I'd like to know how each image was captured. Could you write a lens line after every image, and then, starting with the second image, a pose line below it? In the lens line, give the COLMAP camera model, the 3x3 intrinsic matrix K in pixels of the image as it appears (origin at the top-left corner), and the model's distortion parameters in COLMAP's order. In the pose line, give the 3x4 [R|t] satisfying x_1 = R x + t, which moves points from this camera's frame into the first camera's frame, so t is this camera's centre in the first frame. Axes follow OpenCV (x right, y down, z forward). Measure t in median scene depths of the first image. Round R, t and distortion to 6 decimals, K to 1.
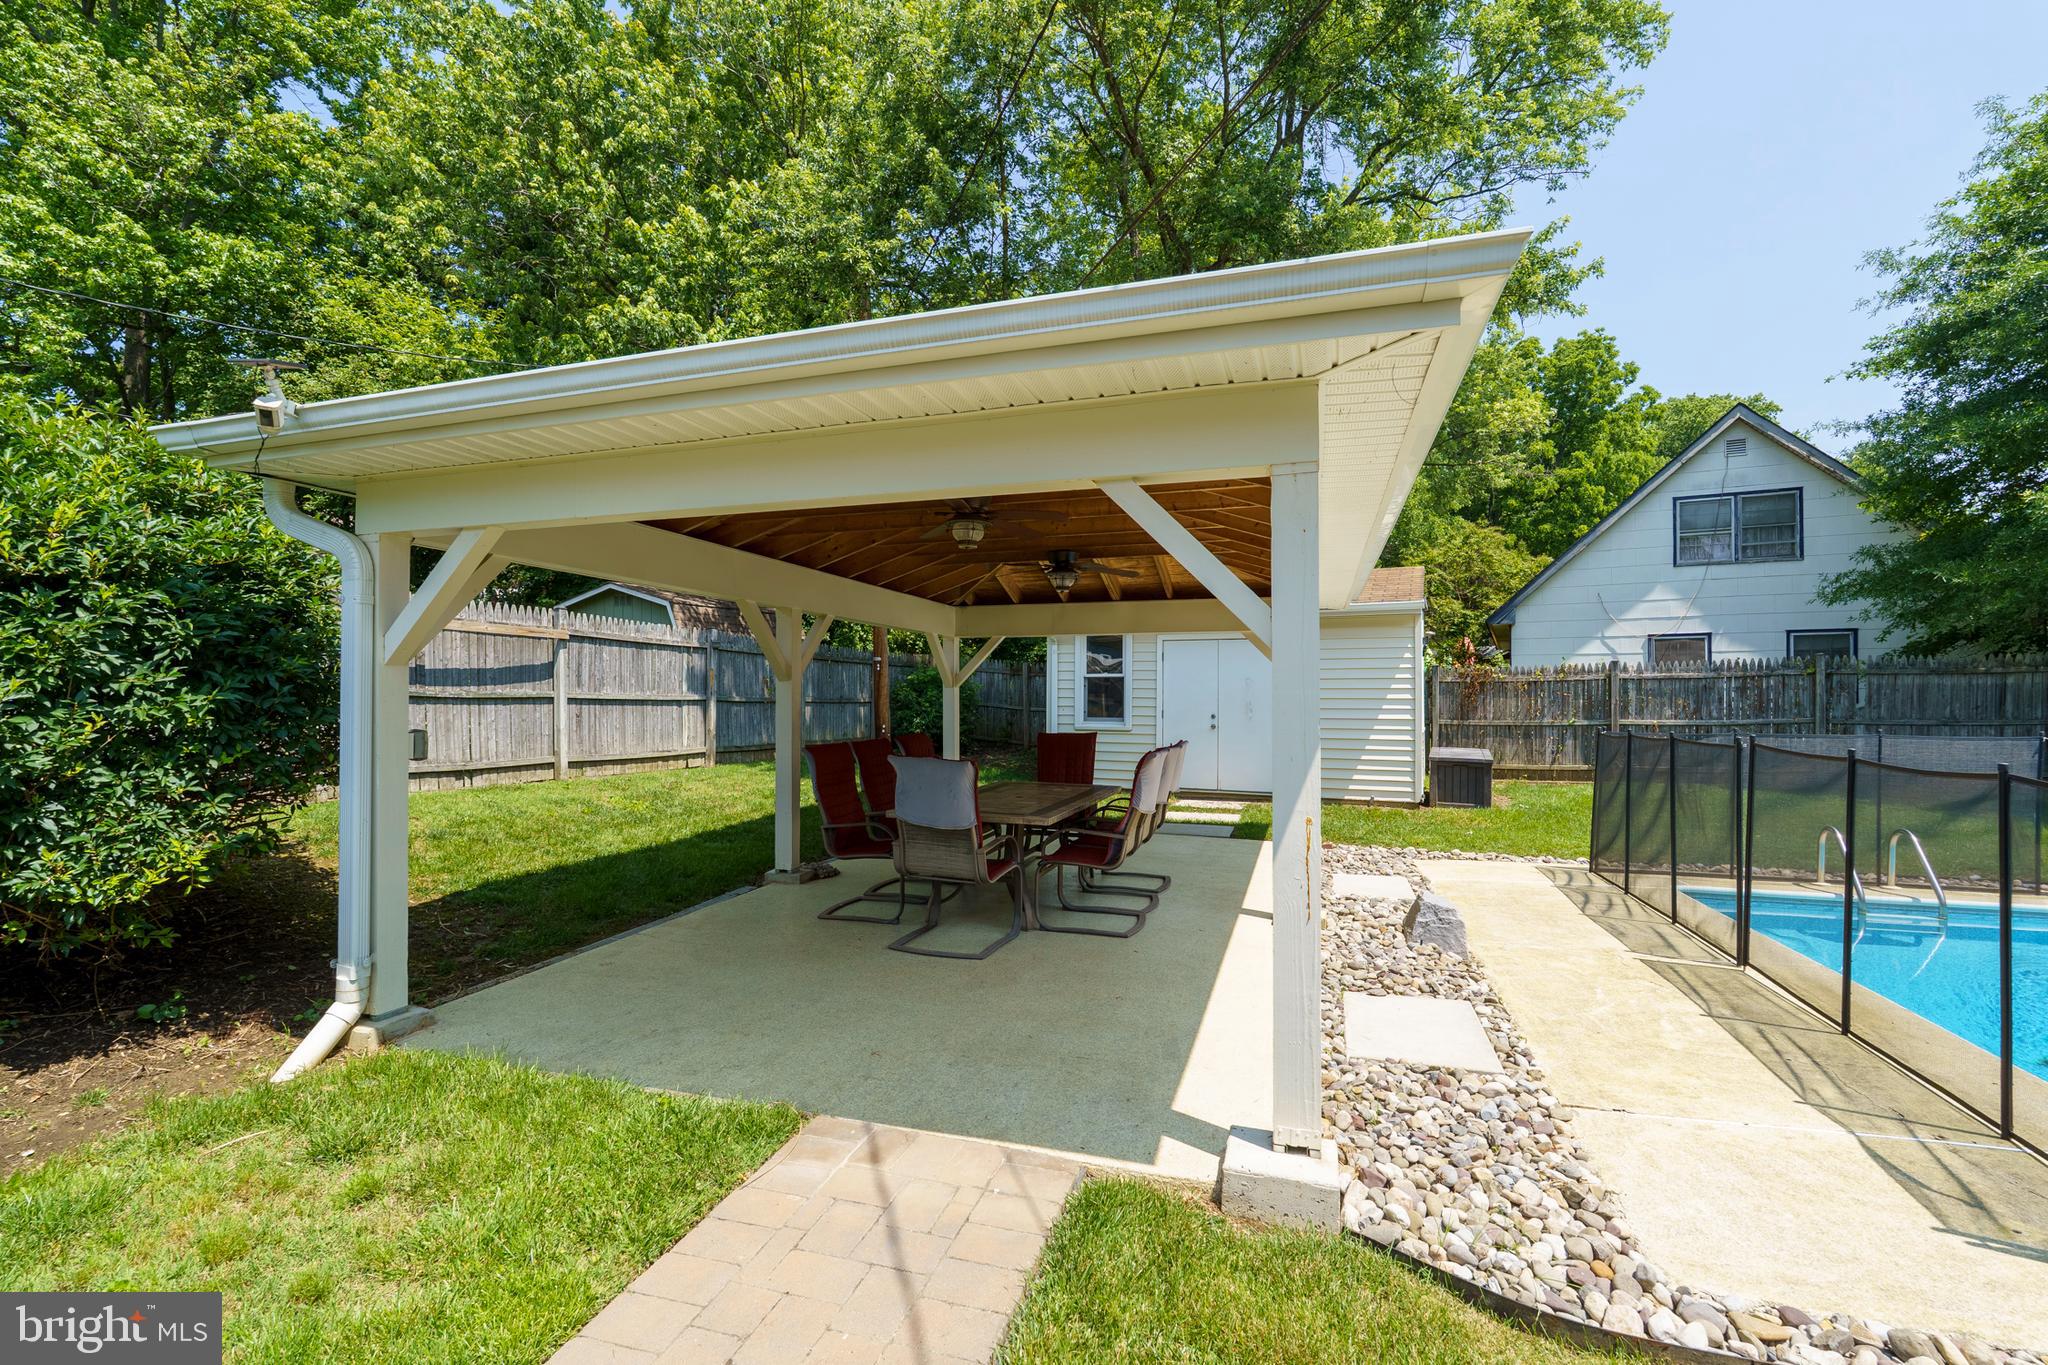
lens RADIAL K [[946.5, 0, 1023.0], [0, 946.5, 627.8], [0, 0, 1]] dist [-0.007292, 0.000358]
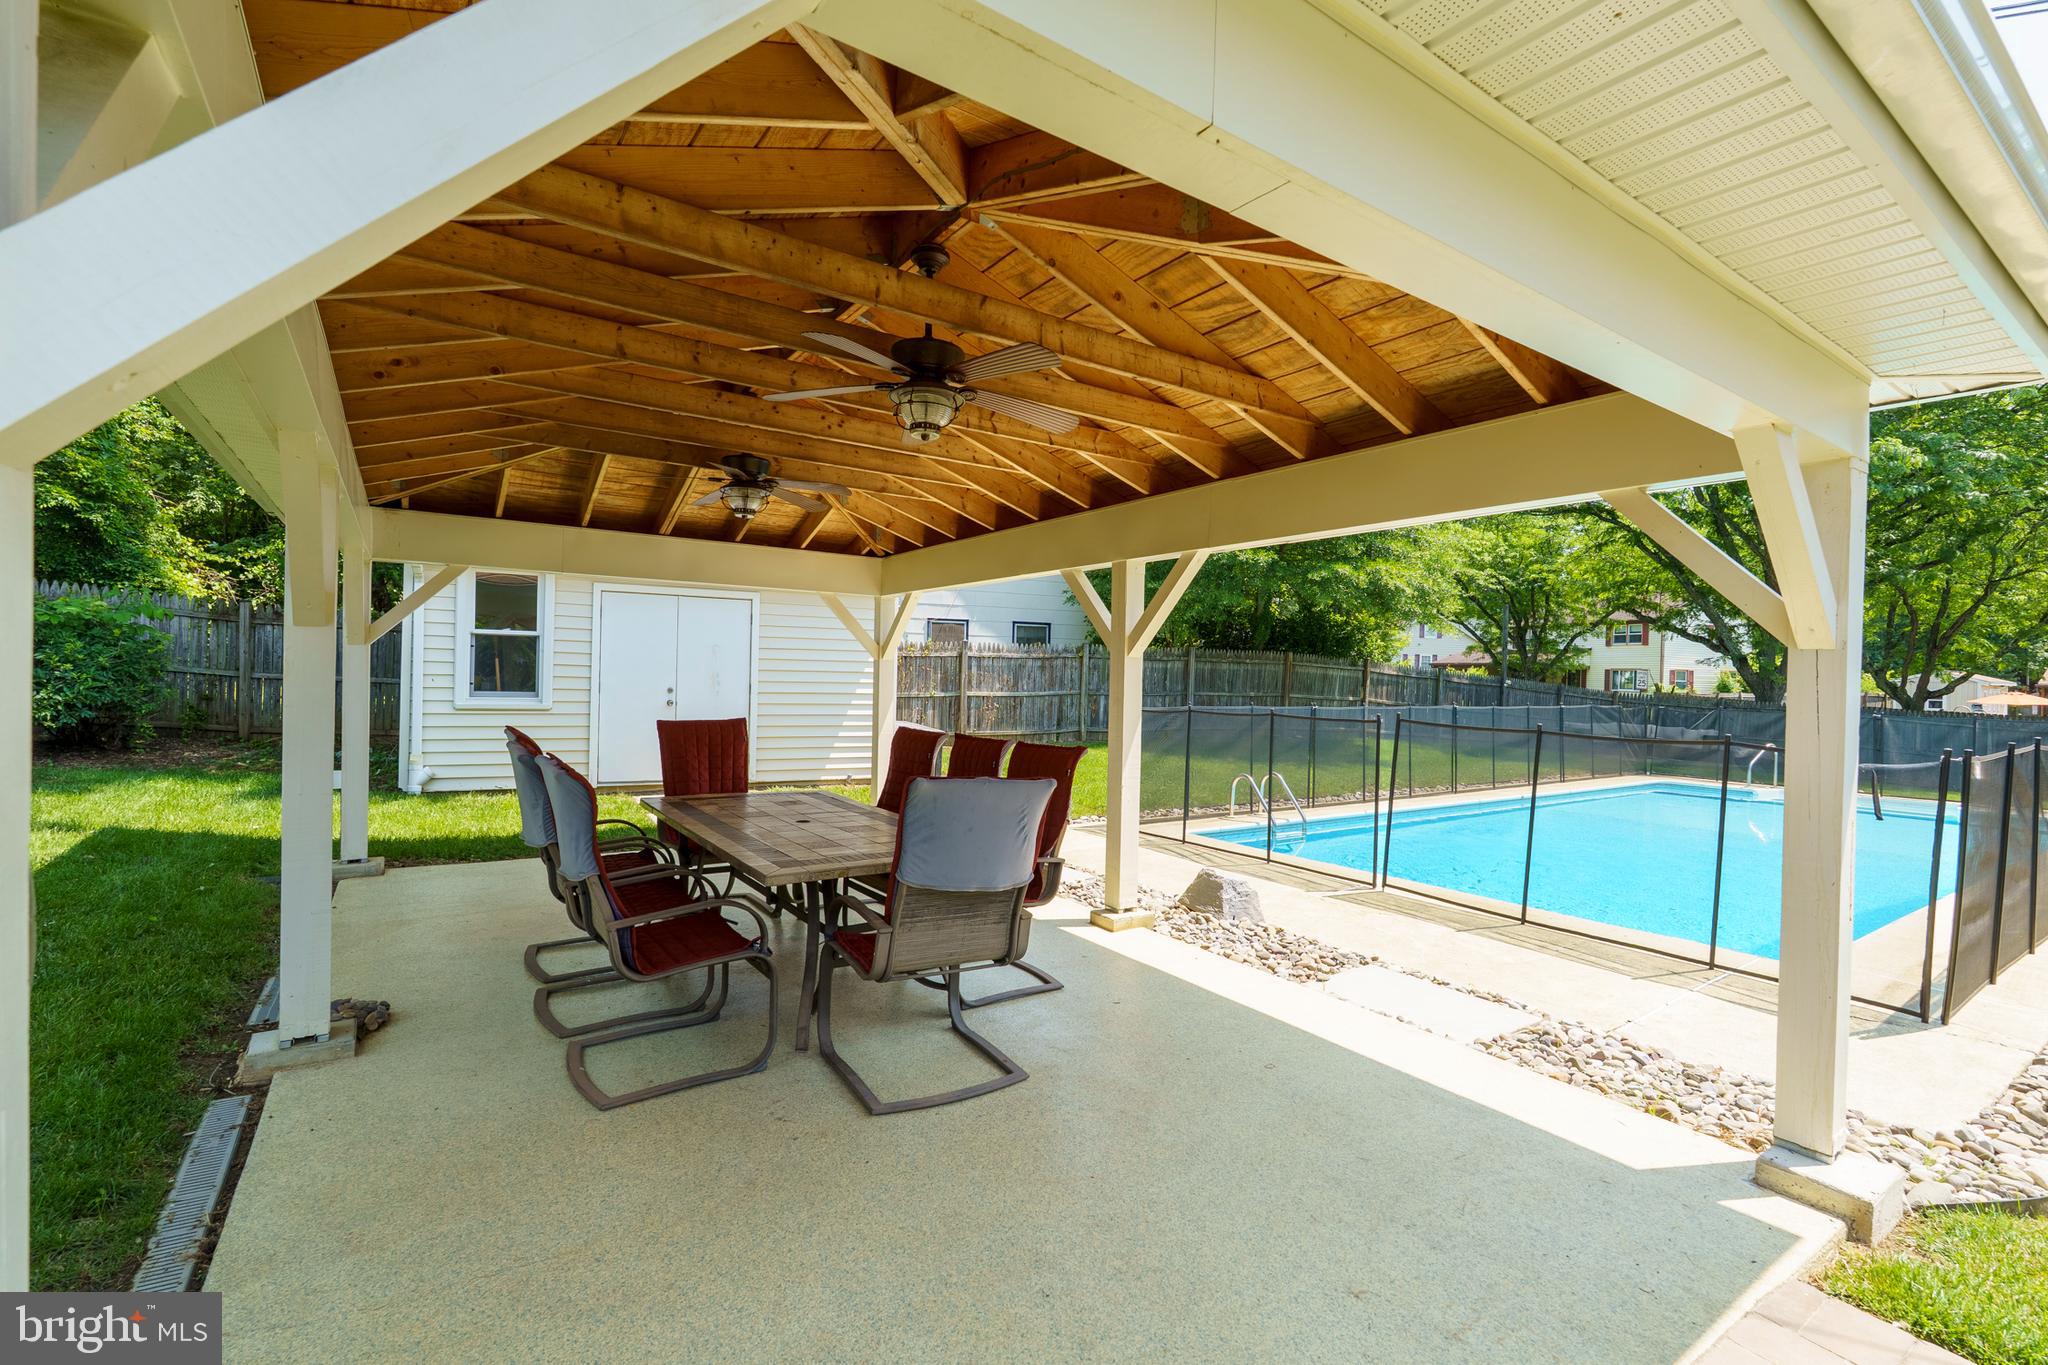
lens RADIAL K [[924.3, 0, 1024.0], [0, 924.3, 682.5], [0, 0, 1]] dist [-0.000617, 0.000000]
pose [[0.592126, 0.004042, 0.805836, -0.508531], [-0.081988, 0.995101, 0.055253, 0.037512], [-0.801664, -0.098786, 0.589556, 0.587730]]
